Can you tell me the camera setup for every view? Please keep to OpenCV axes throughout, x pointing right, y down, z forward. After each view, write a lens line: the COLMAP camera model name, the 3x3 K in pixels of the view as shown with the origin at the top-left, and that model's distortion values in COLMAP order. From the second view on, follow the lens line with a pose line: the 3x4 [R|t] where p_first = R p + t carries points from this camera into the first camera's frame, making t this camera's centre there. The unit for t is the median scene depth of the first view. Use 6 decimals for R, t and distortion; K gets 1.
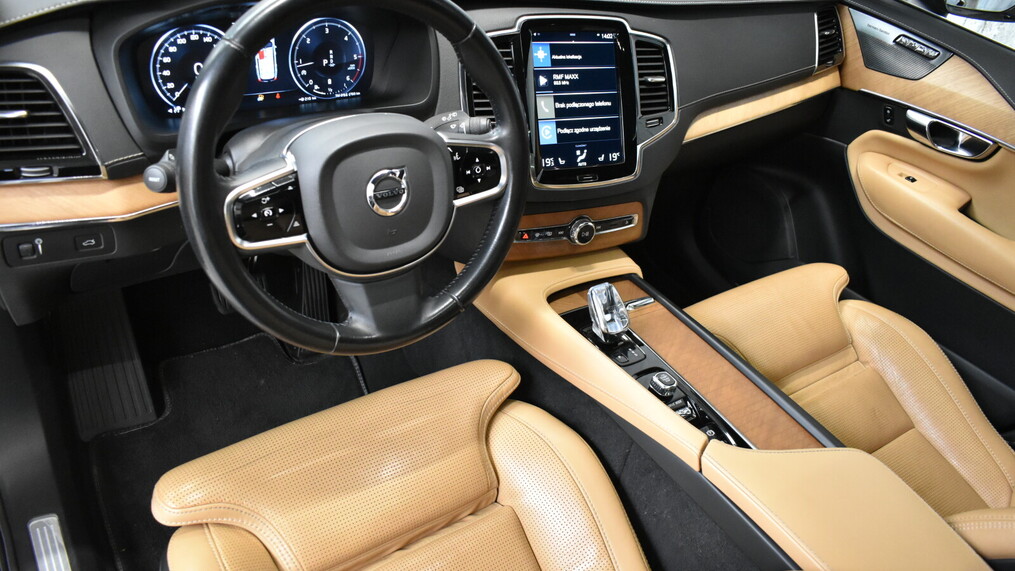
lens RADIAL K [[778.8, 0, 507.5], [0, 778.8, 285.5], [0, 0, 1]] dist [-0.032287, 0.033052]
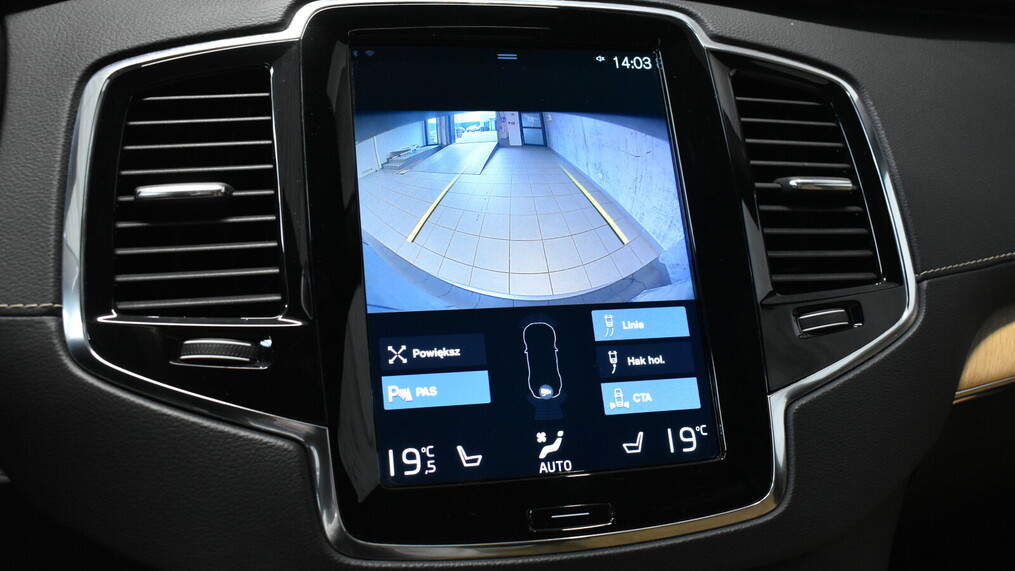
lens RADIAL K [[997.6, 0, 507.5], [0, 997.6, 285.5], [0, 0, 1]] dist [-0.012337, -0.007532]
pose [[0.966990, -0.083465, -0.240758, 0.175088], [-0.015594, 0.923678, -0.382852, -0.082650], [0.254338, 0.373969, 0.891886, 0.678452]]
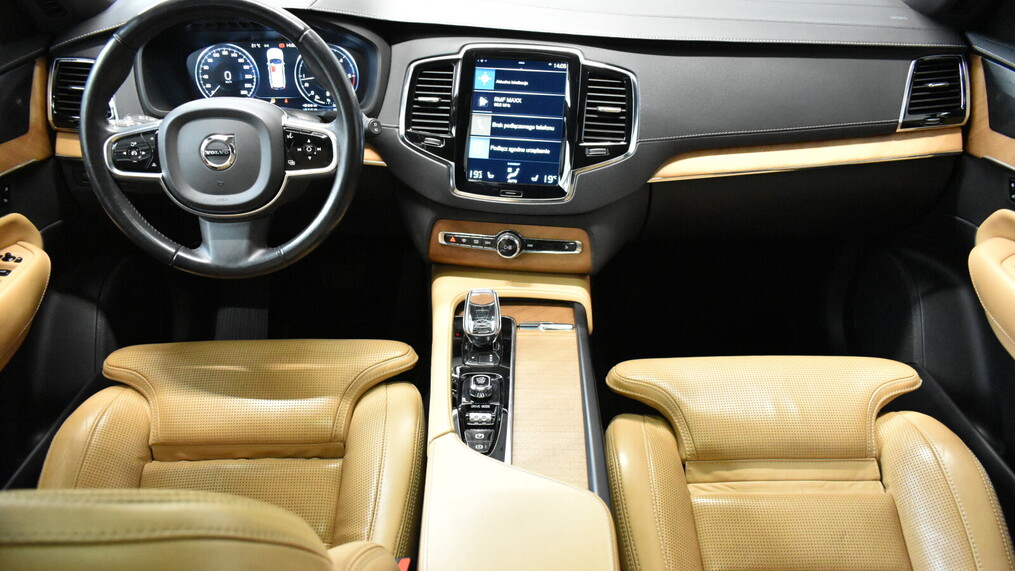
lens RADIAL K [[778.8, 0, 507.5], [0, 778.8, 285.5], [0, 0, 1]] dist [-0.032287, 0.033052]
pose [[0.820980, 0.158690, -0.548461, 0.718068], [-0.226599, 0.972267, -0.057878, 0.047130], [0.524066, 0.171798, 0.834170, 0.138420]]
